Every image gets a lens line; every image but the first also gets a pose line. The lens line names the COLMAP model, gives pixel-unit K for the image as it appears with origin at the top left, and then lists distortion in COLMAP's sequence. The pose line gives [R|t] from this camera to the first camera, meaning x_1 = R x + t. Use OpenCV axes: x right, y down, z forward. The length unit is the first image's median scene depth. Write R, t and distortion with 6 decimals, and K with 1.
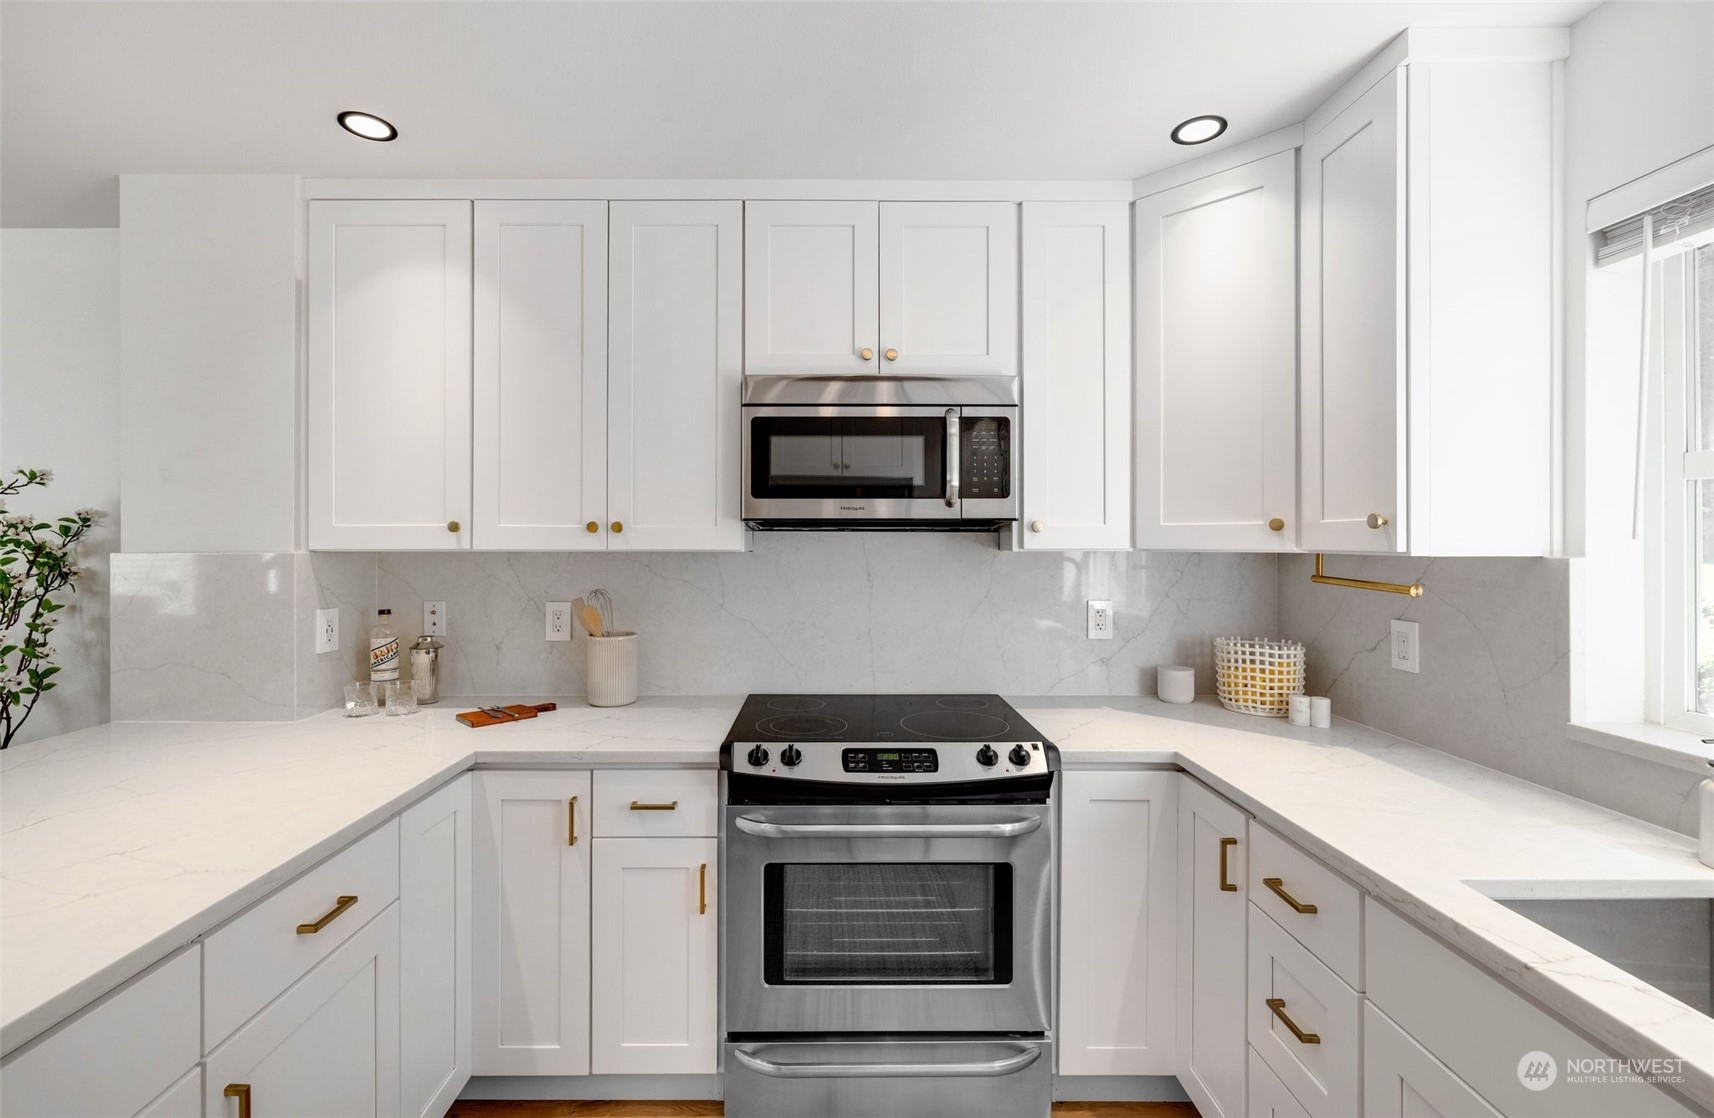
lens RADIAL K [[715.7, 0, 848.6], [0, 715.7, 542.2], [0, 0, 1]] dist [-0.002590, 0.000726]
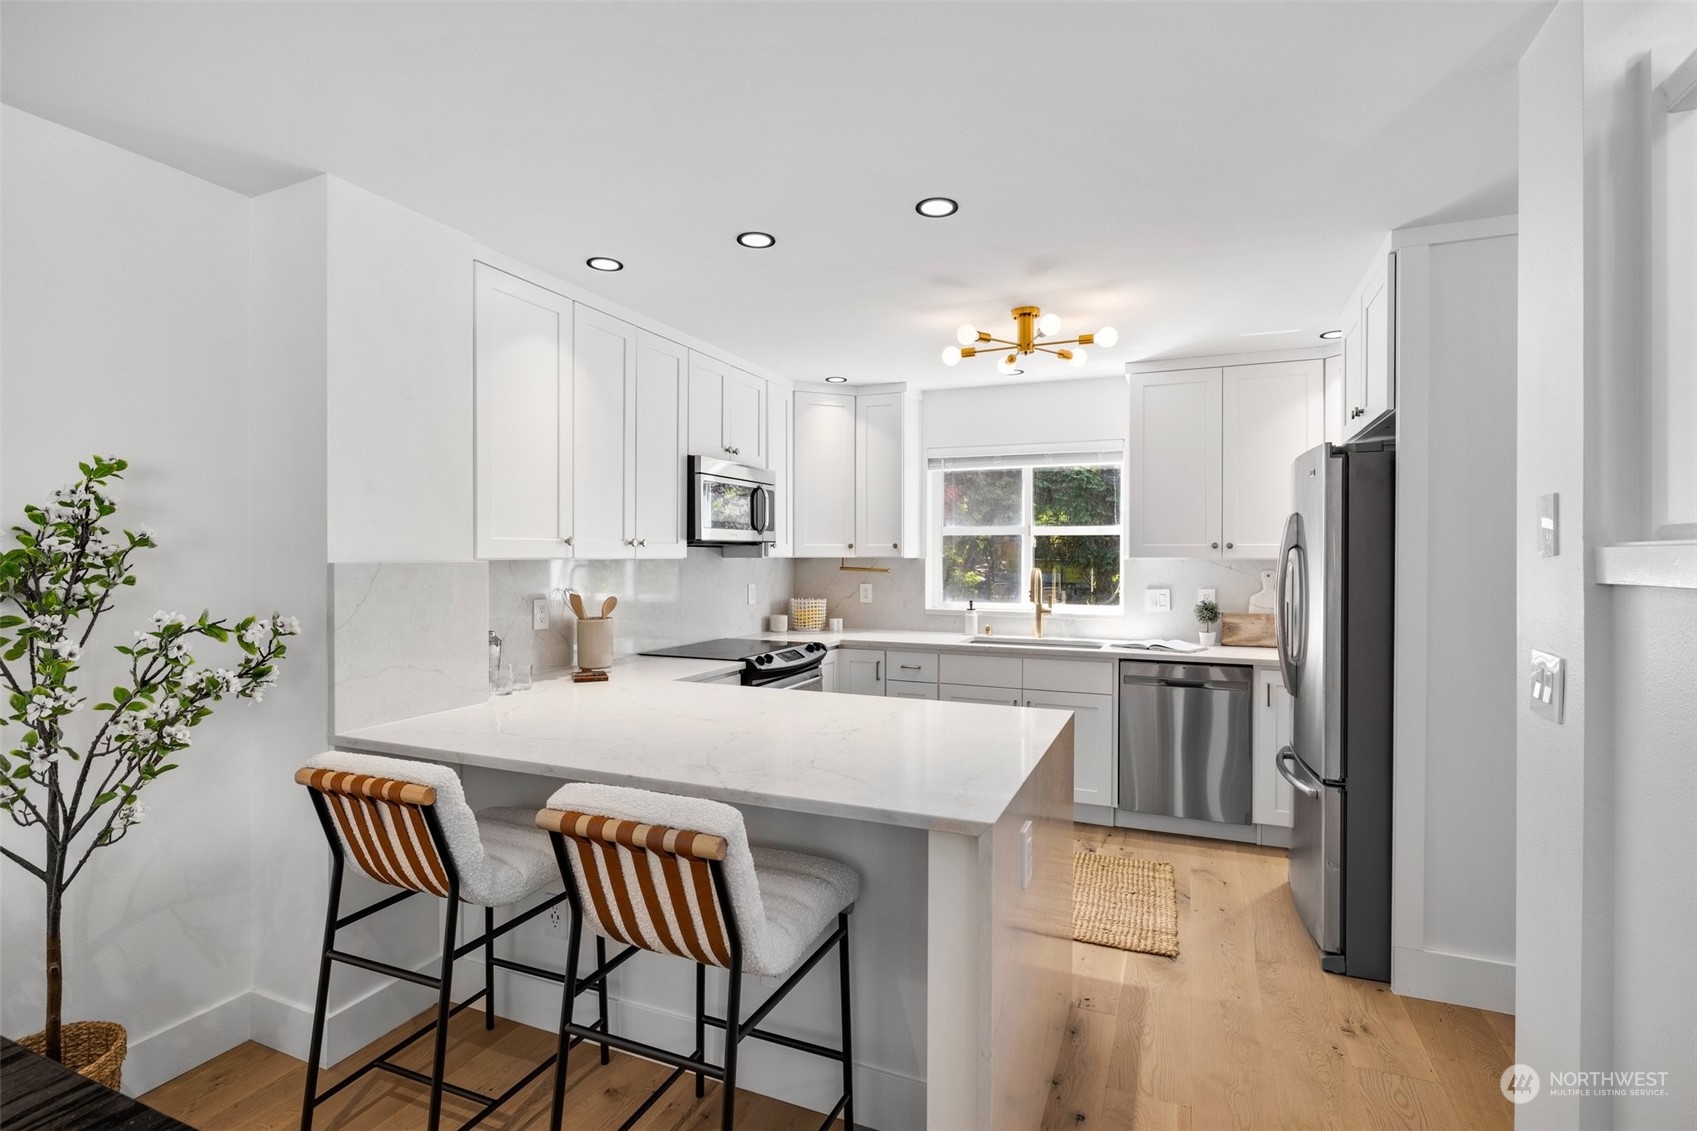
lens RADIAL K [[734.8, 0, 857.9], [0, 734.8, 563.4], [0, 0, 1]] dist [0.001704, 0.000093]
pose [[0.412814, -0.011599, 0.910741, -1.614266], [-0.001566, 0.999908, 0.013445, 0.001087], [-0.910814, -0.006976, 0.412758, -0.072435]]
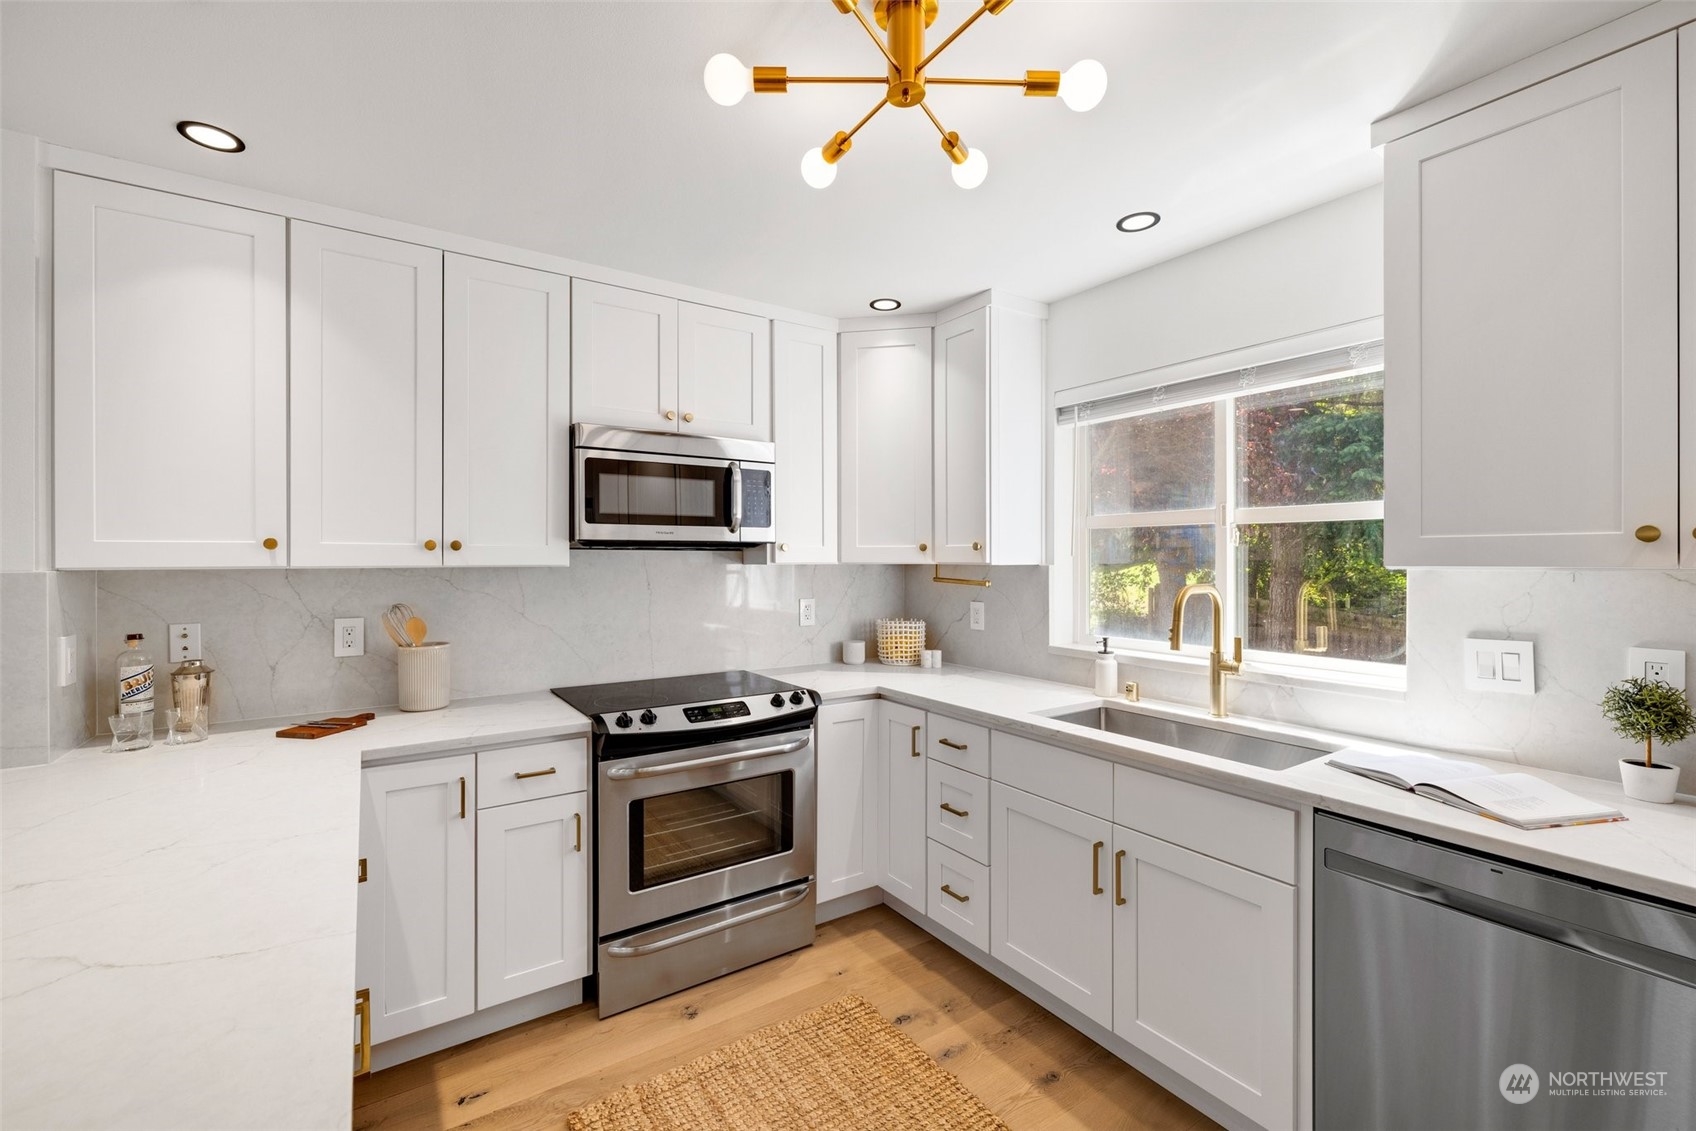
lens RADIAL K [[691.3, 0, 860.3], [0, 691.3, 562.5], [0, 0, 1]] dist [0.000511, 0.000067]
pose [[0.829306, -0.005746, 0.558766, -0.414379], [0.002081, 0.999972, 0.007195, -0.000941], [-0.558791, -0.004804, 0.829294, -0.259743]]
